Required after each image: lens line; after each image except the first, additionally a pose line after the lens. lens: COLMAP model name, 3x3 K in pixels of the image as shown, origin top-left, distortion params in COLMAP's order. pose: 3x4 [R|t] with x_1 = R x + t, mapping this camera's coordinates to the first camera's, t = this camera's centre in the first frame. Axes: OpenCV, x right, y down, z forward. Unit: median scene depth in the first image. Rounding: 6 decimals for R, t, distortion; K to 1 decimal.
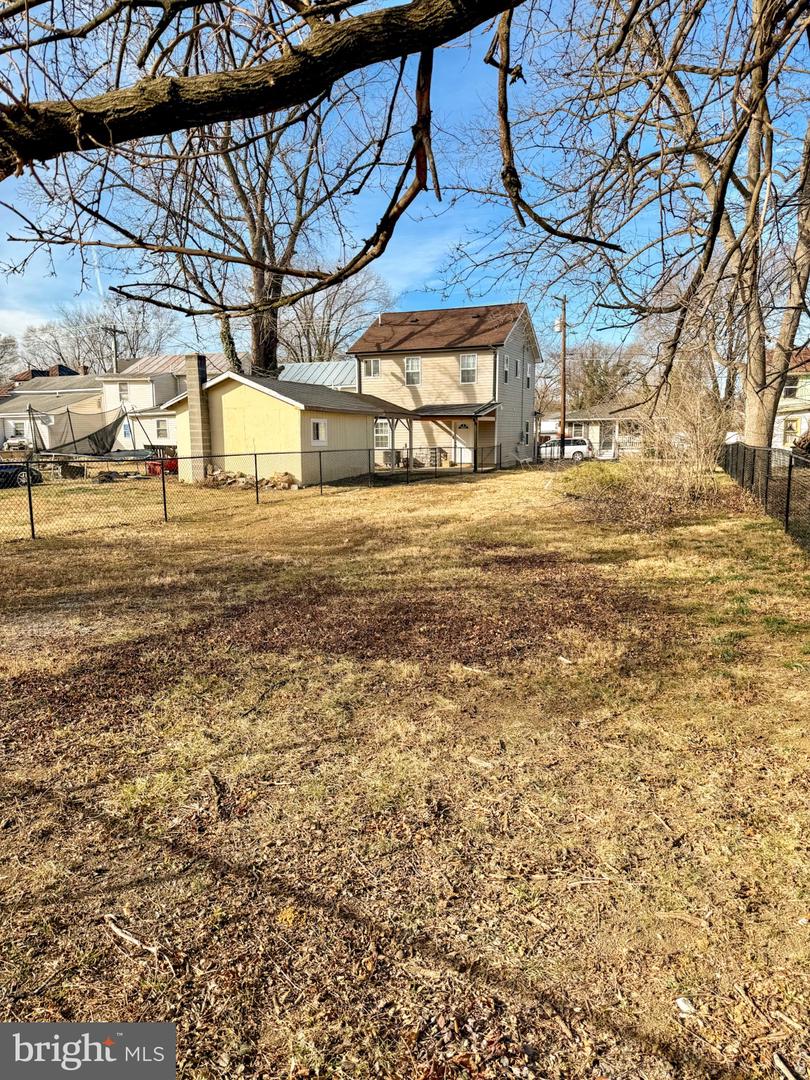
lens RADIAL K [[765.2, 0, 400.5], [0, 765.2, 565.5], [0, 0, 1]] dist [0.054698, -0.051991]
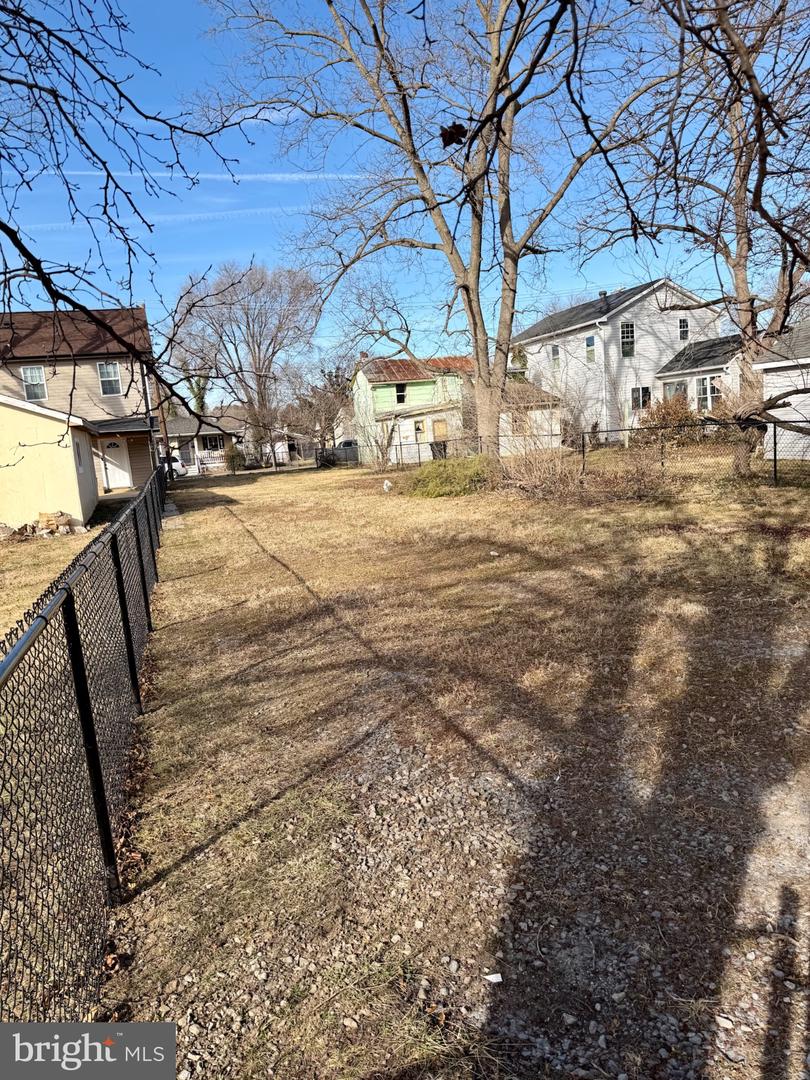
lens RADIAL K [[765.2, 0, 401.5], [0, 765.2, 544.3], [0, 0, 1]] dist [0.054698, -0.051991]
pose [[0.779477, -0.146004, 0.609178, -0.209431], [0.177358, 0.984106, 0.008925, -0.025207], [-0.600799, 0.101086, 0.792983, 0.143682]]
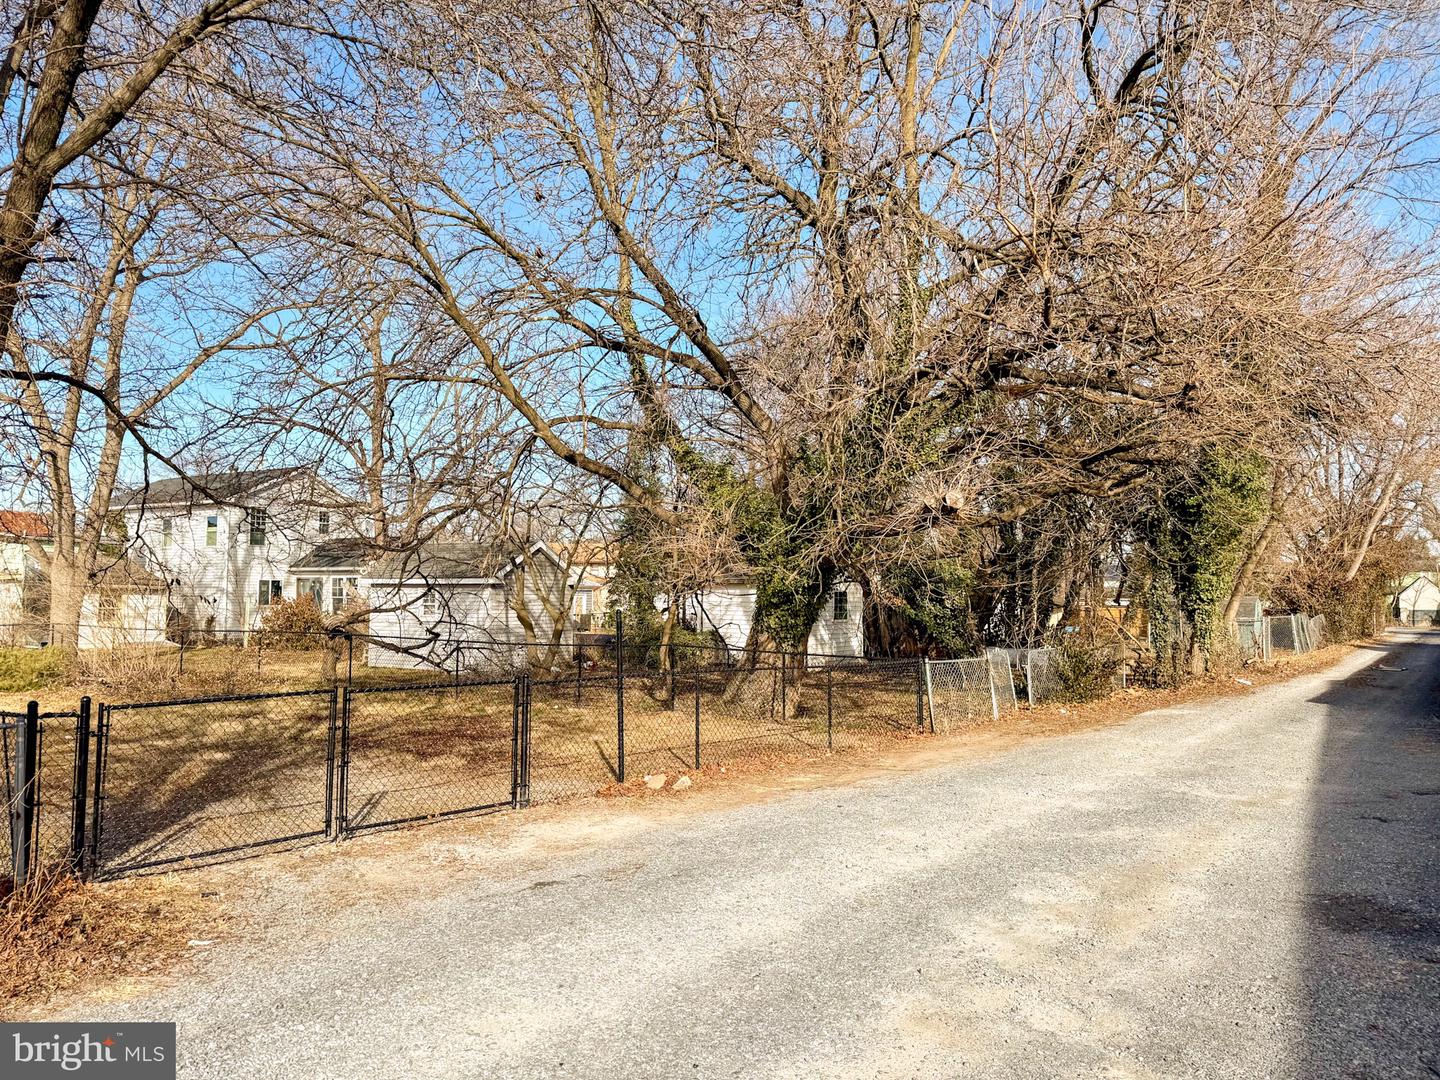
lens RADIAL K [[1020.3, 0, 718.5], [0, 1020.3, 553.5], [0, 0, 1]] dist [0.054698, -0.051991]
pose [[0.212418, 0.055172, 0.975620, -0.374400], [0.152600, 0.984283, -0.088887, -0.008685], [-0.965190, 0.167760, 0.200660, -0.009194]]
